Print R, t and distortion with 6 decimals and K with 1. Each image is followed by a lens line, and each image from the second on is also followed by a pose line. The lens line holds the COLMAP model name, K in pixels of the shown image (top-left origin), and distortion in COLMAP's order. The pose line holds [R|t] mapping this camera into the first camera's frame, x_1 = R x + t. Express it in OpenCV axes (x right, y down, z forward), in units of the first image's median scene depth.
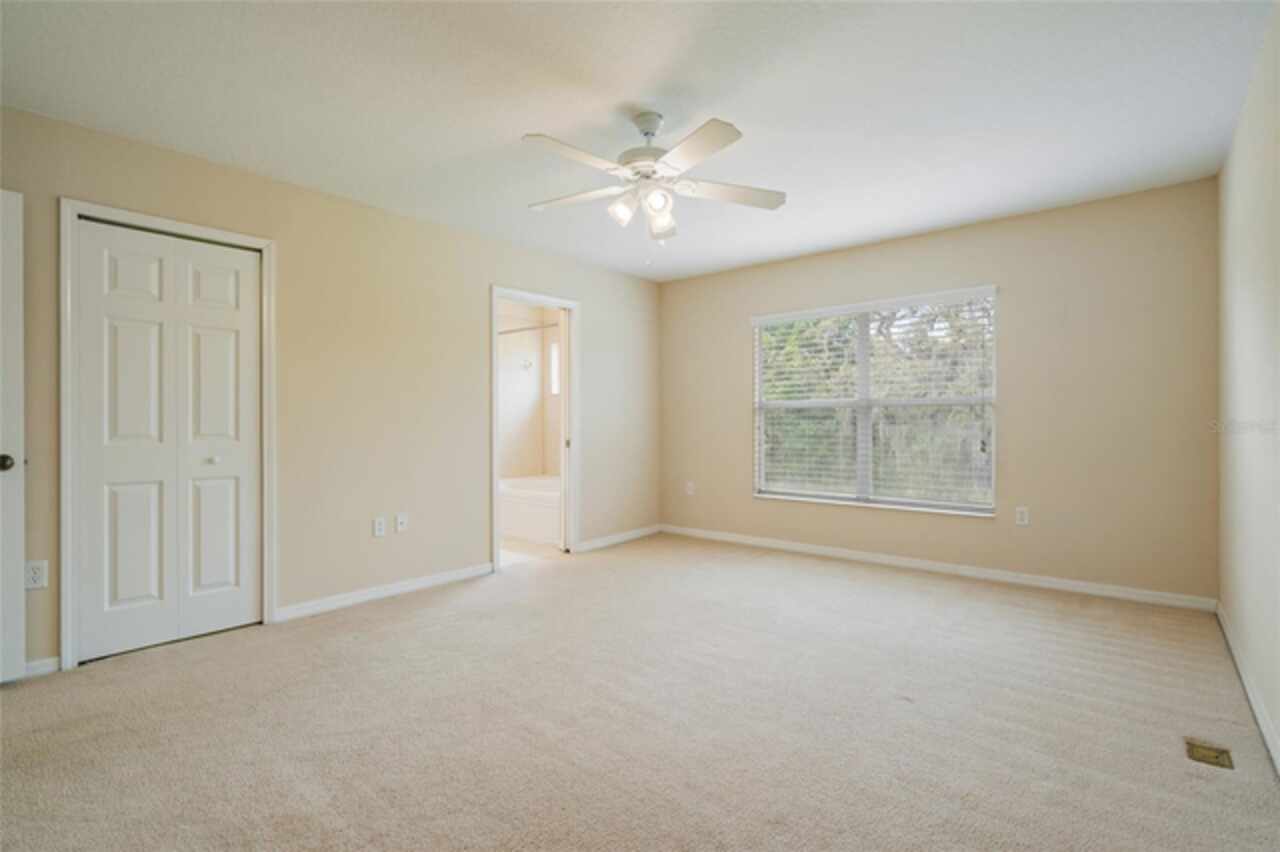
lens RADIAL K [[585.8, 0, 638.2], [0, 585.8, 417.0], [0, 0, 1]] dist [-0.002165, 0.000503]
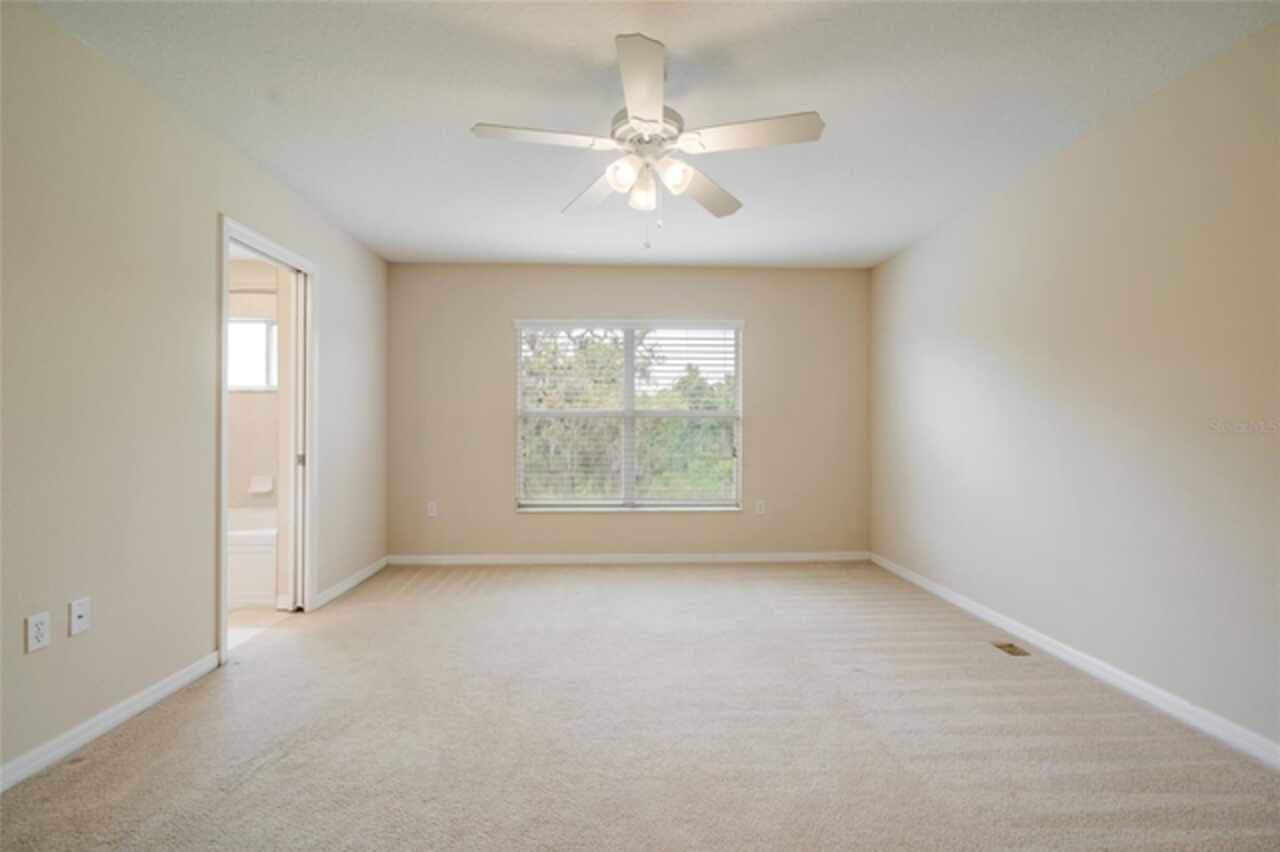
lens RADIAL K [[576.5, 0, 640.0], [0, 576.5, 426.0], [0, 0, 1]] dist [-0.002516, 0.000514]
pose [[0.743386, 0.011107, 0.668770, -0.307710], [-0.009878, 0.999935, -0.005627, 0.003837], [-0.668790, -0.002423, 0.743448, 0.214543]]
